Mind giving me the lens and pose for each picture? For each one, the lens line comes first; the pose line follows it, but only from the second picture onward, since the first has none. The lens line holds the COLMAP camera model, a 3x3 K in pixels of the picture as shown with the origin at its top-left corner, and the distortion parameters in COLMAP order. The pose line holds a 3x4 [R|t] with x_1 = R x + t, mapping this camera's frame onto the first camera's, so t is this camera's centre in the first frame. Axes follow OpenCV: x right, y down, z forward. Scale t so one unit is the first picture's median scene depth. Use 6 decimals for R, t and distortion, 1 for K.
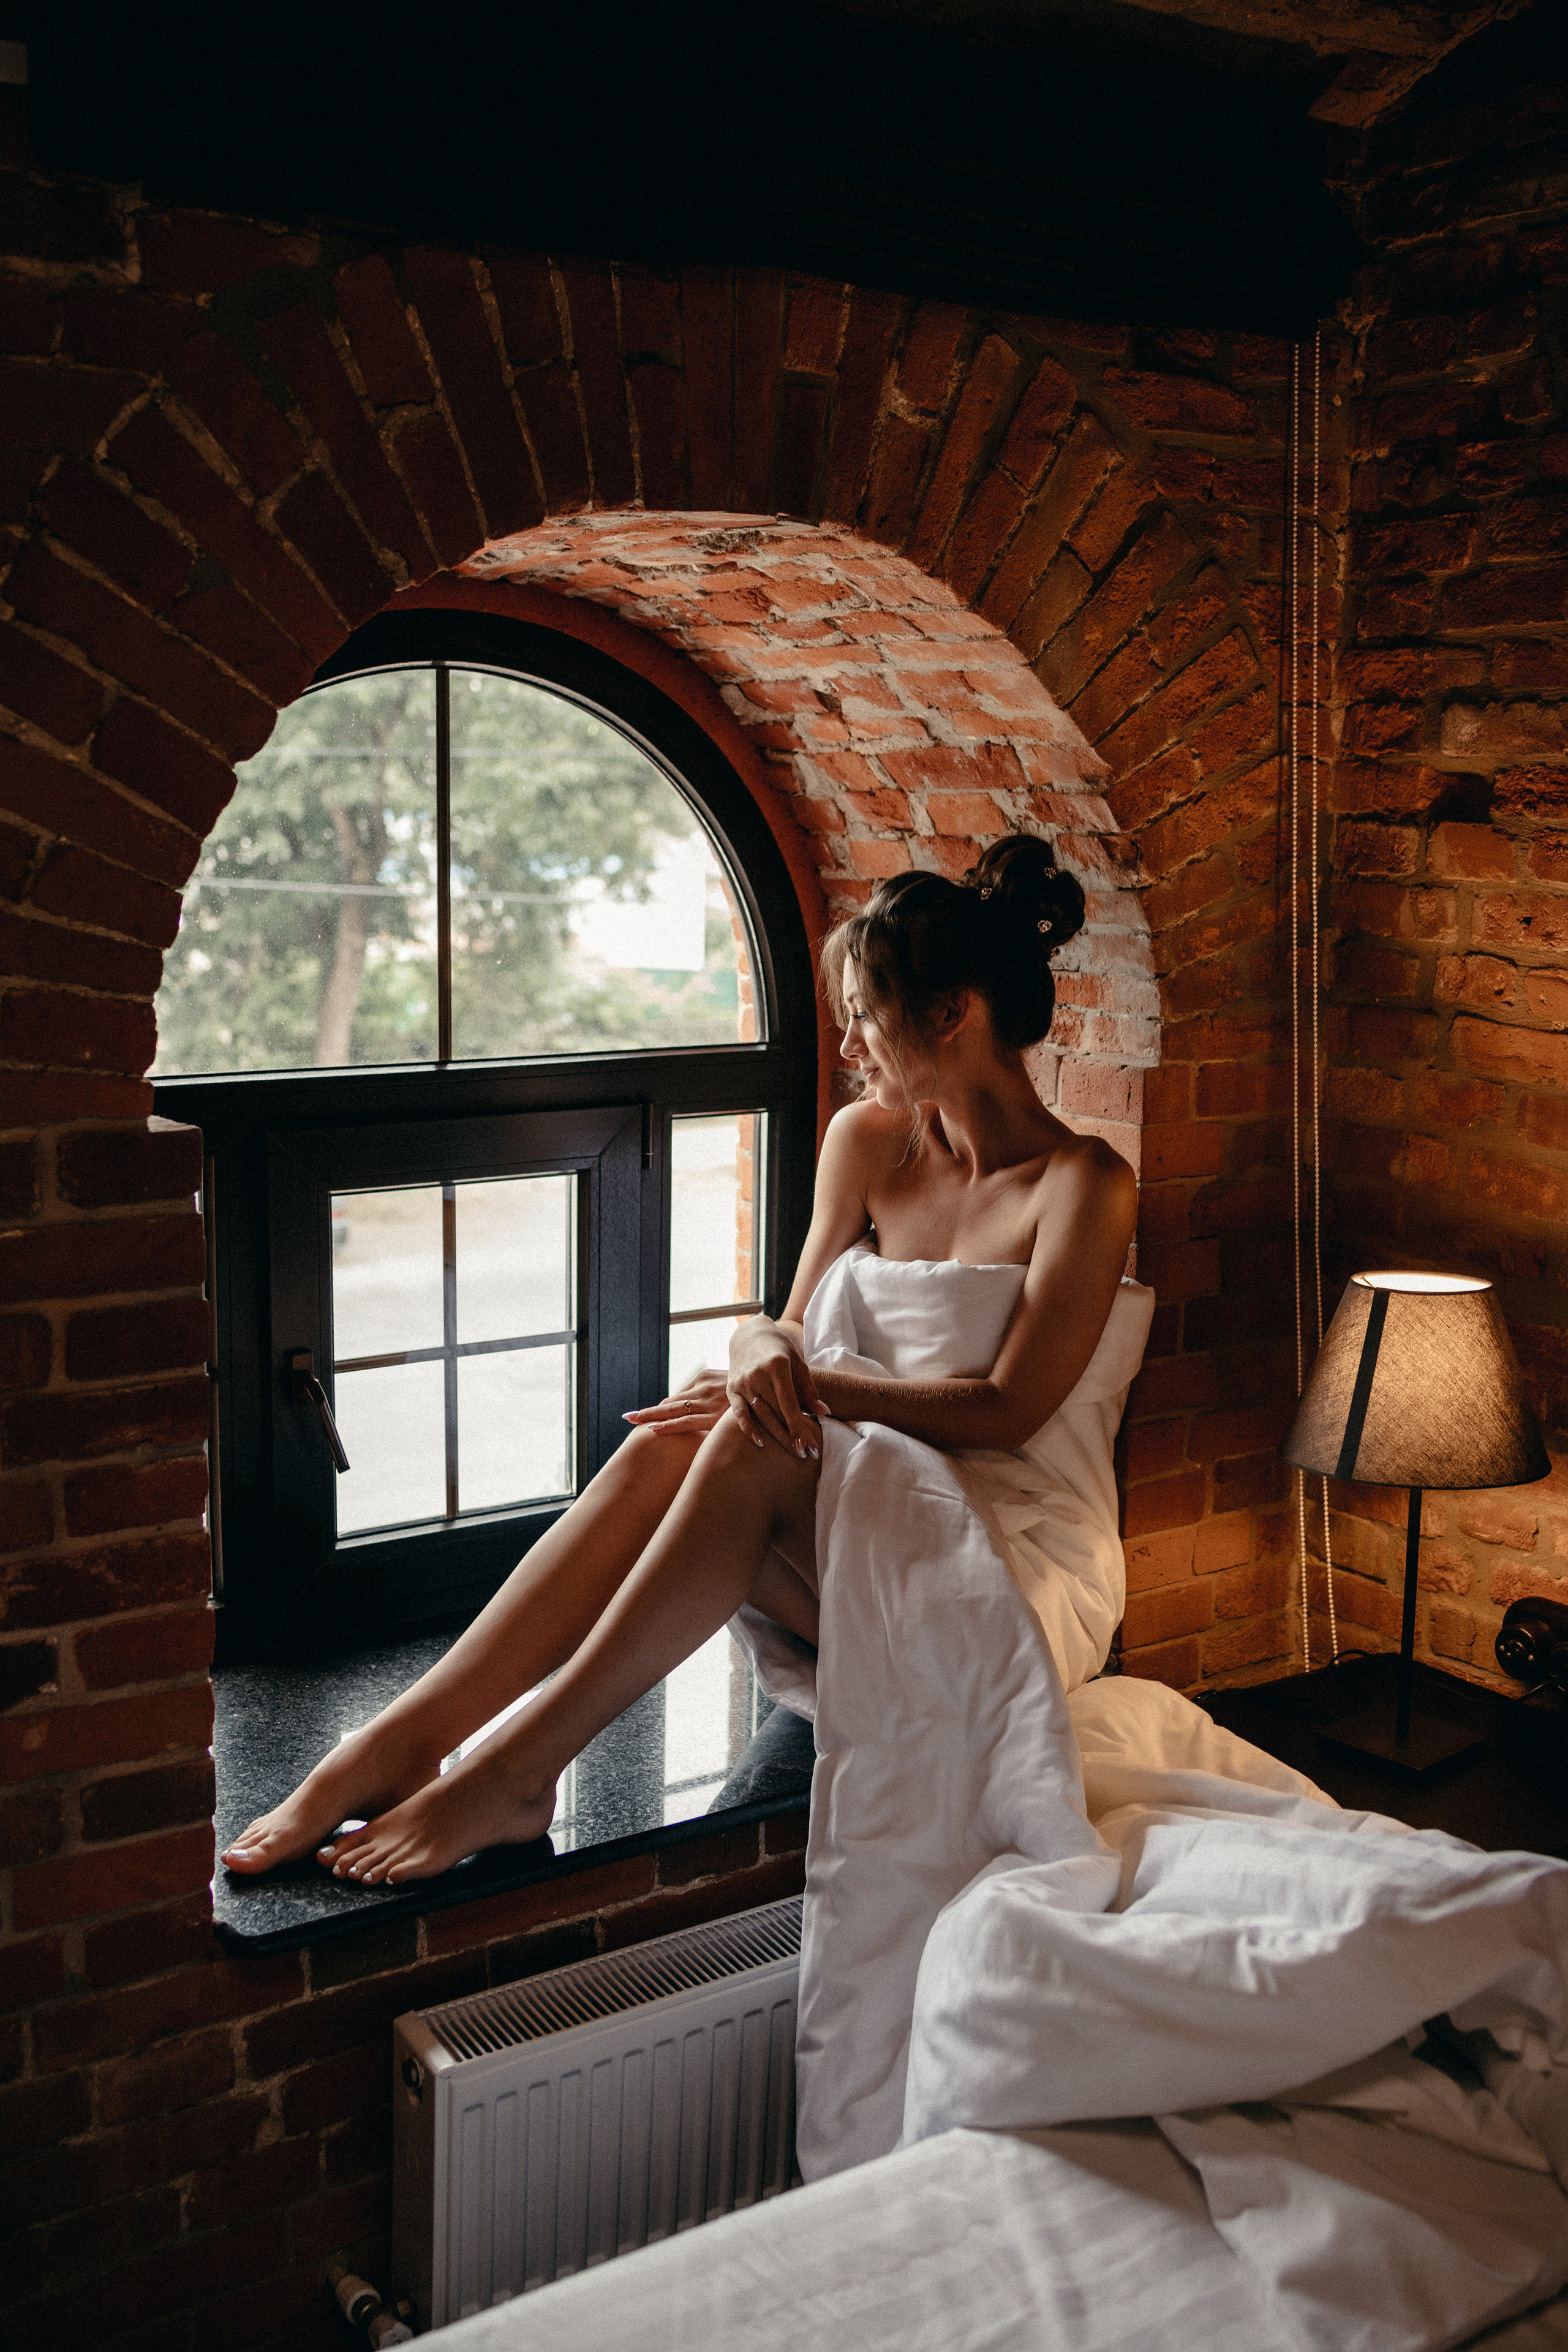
lens RADIAL K [[2330.5, 0, 784.0], [0, 2330.5, 1176.0], [0, 0, 1]] dist [-0.043022, 0.033495]
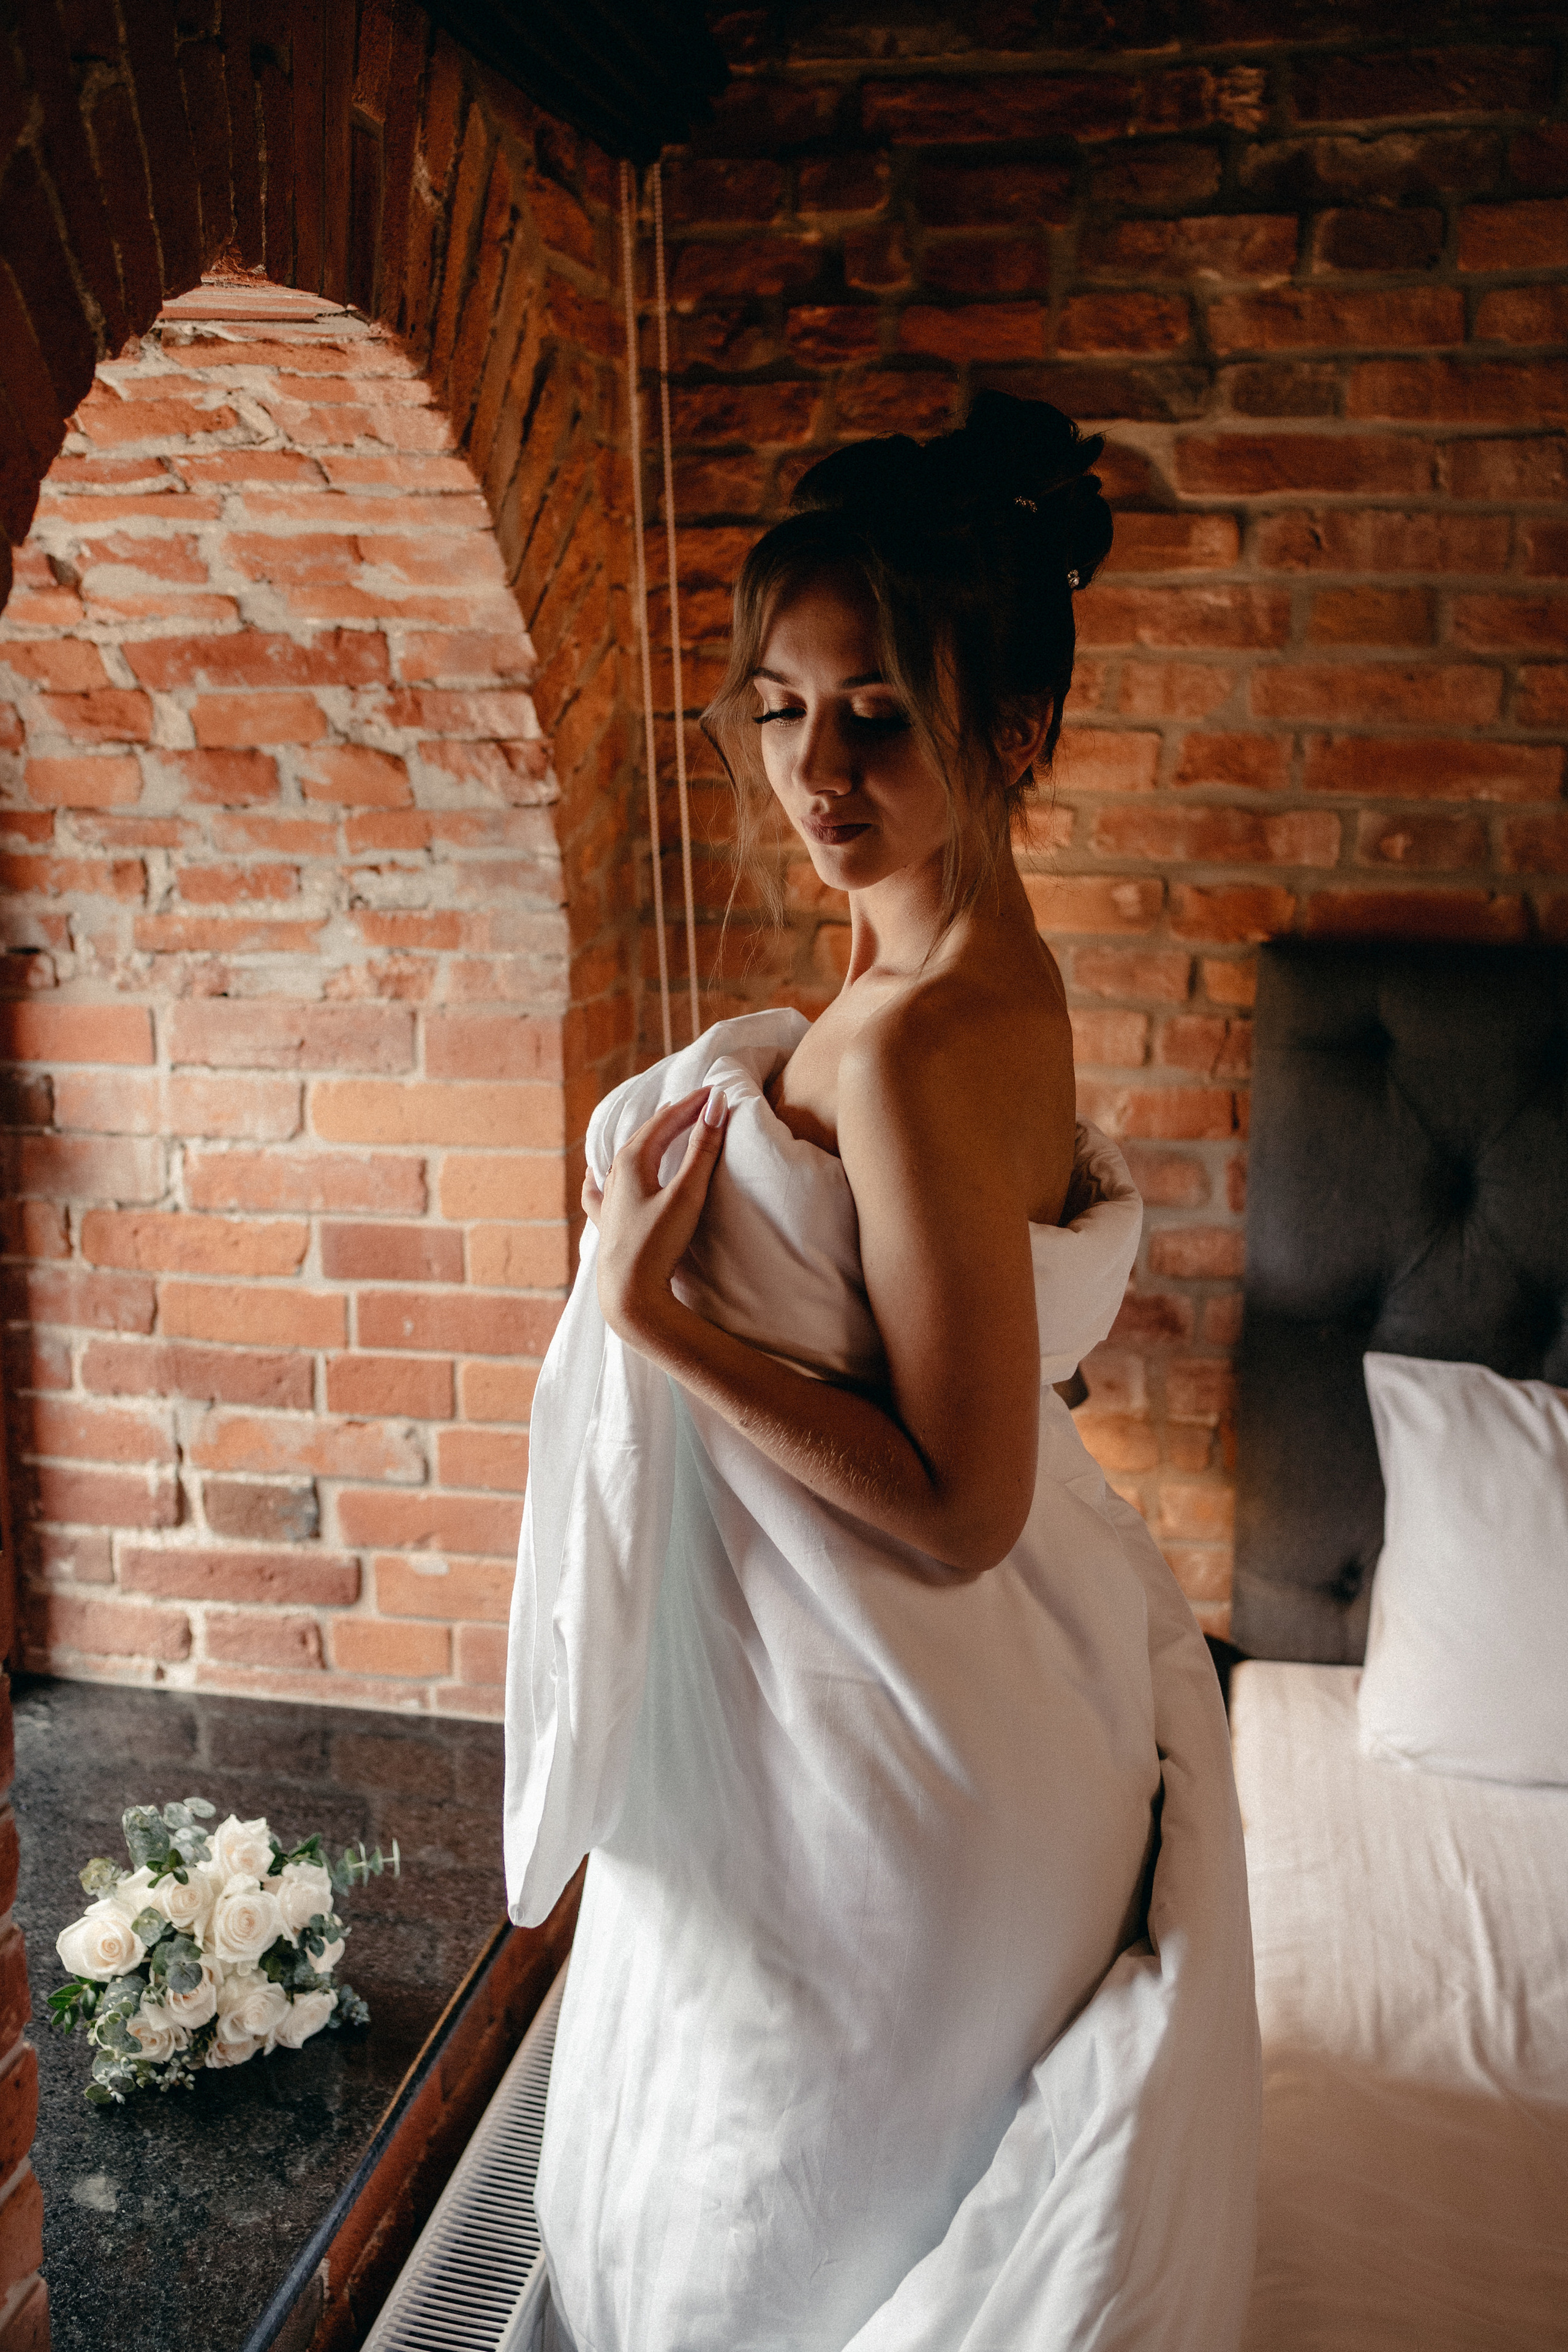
lens RADIAL K [[2330.5, 0, 784.0], [0, 2330.5, 1176.0], [0, 0, 1]] dist [-0.043022, 0.033495]
pose [[0.699975, -0.151392, 0.697937, -0.397760], [0.122612, 0.988238, 0.091392, -0.056755], [-0.703564, 0.021603, 0.710304, 0.344036]]
